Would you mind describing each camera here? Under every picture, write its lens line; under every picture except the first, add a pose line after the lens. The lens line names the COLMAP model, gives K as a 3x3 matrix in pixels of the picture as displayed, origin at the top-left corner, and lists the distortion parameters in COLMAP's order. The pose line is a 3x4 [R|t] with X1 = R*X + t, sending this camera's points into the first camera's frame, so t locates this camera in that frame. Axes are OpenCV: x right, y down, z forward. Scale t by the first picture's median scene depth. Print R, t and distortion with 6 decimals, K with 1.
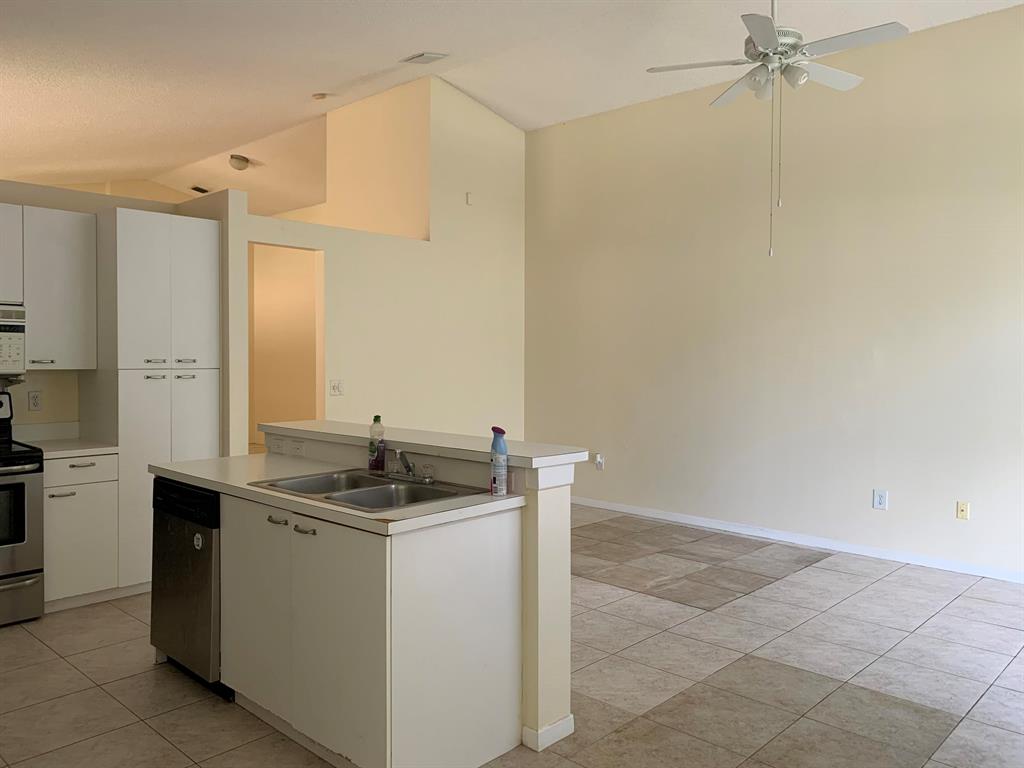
lens RADIAL K [[783.5, 0, 506.0], [0, 783.5, 374.6], [0, 0, 1]] dist [0.012245, -0.001945]
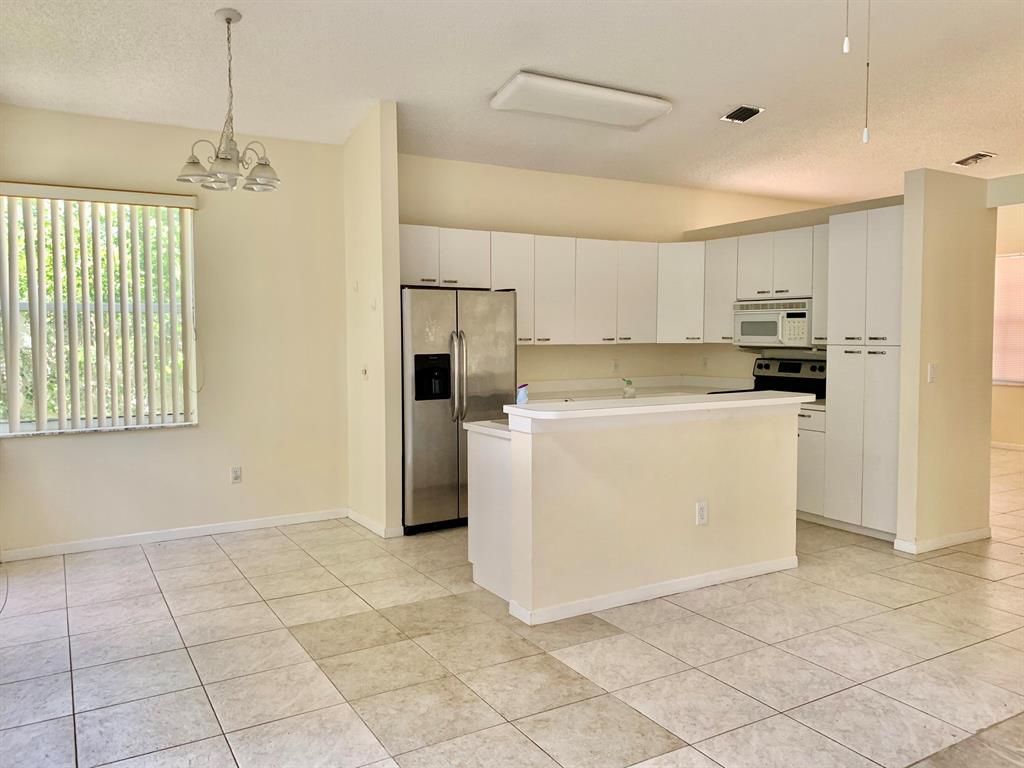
lens RADIAL K [[783.5, 0, 506.0], [0, 783.5, 374.6], [0, 0, 1]] dist [0.012245, -0.001945]
pose [[-0.279929, 0.047021, -0.958868, 0.879218], [-0.020514, 0.998279, 0.054942, -0.017843], [0.959801, 0.035051, -0.278483, 0.874896]]
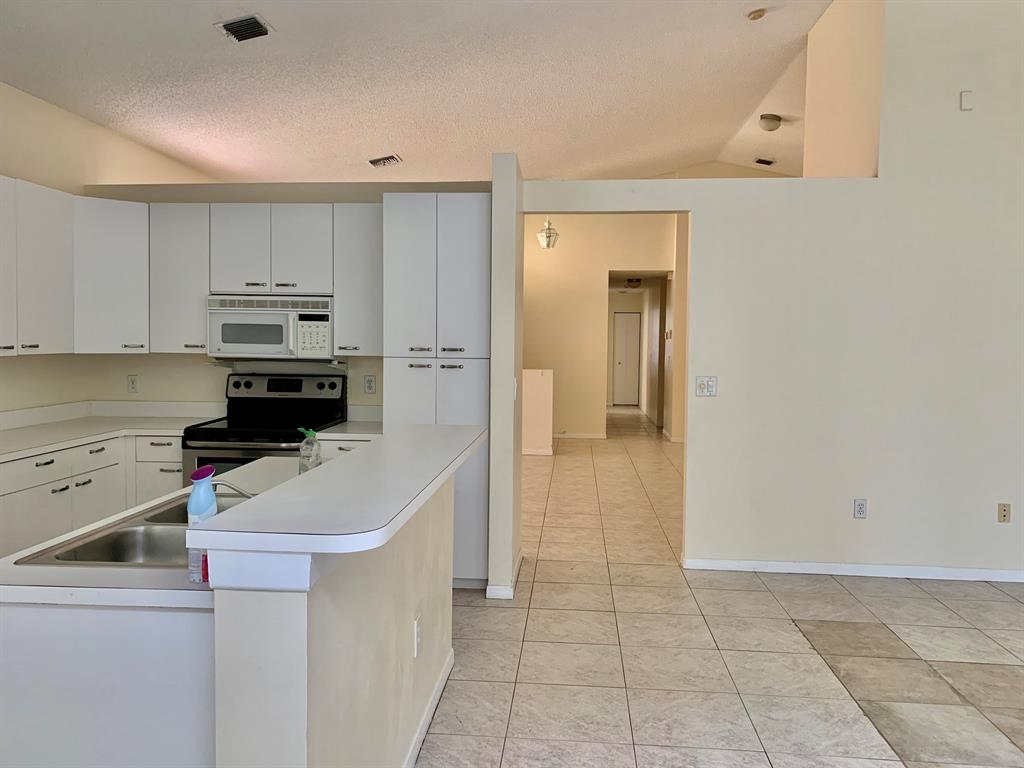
lens RADIAL K [[783.5, 0, 506.0], [0, 783.5, 374.6], [0, 0, 1]] dist [0.012245, -0.001945]
pose [[0.624311, 0.039769, -0.780163, 0.384063], [-0.026797, 0.999206, 0.029491, -0.018169], [0.780716, 0.002494, 0.624881, 0.512488]]
